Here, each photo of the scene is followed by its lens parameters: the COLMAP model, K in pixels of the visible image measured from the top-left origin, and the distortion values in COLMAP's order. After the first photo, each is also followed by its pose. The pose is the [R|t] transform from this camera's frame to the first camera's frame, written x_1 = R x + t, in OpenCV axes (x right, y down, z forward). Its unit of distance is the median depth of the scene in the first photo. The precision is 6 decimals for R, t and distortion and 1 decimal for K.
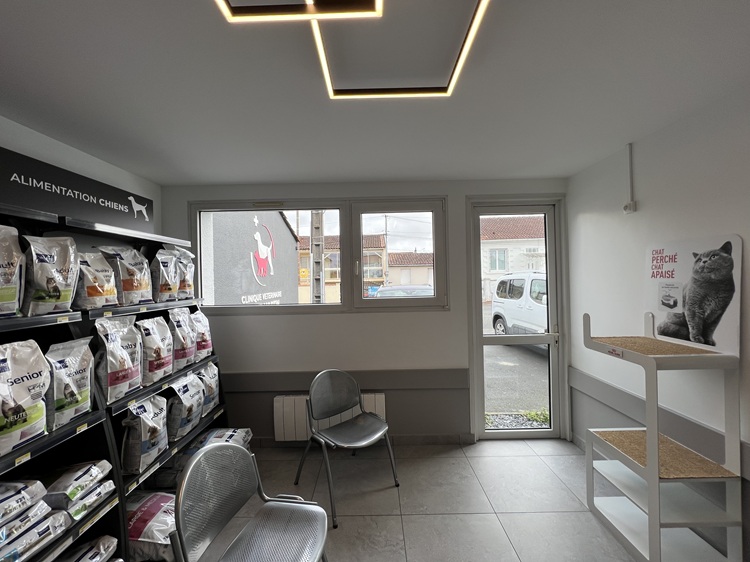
lens RADIAL K [[296.9, 0, 375.0], [0, 296.9, 281.0], [0, 0, 1]] dist [-0.000339, -0.000220]
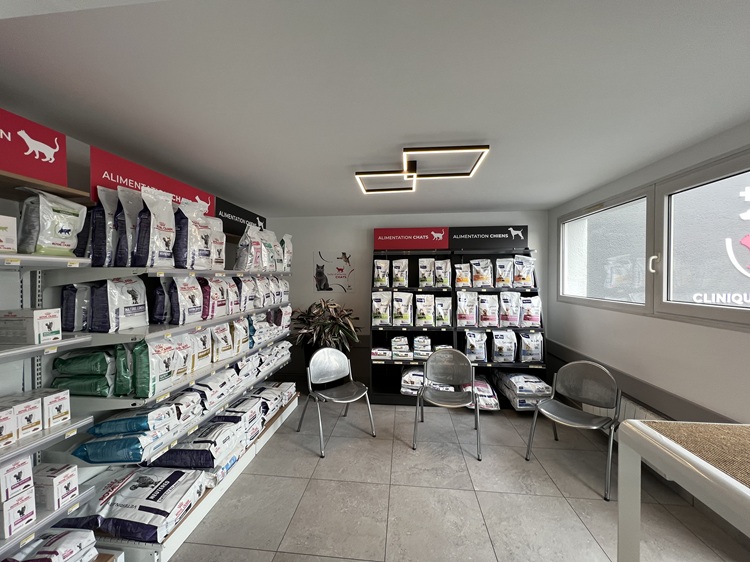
lens RADIAL K [[296.9, 0, 375.0], [0, 296.9, 281.0], [0, 0, 1]] dist [-0.000339, -0.000220]
pose [[-0.090321, 0.040918, -0.995072, 1.267512], [0.000556, 0.999158, 0.041035, -0.048713], [0.995913, 0.003153, -0.090267, 0.432006]]
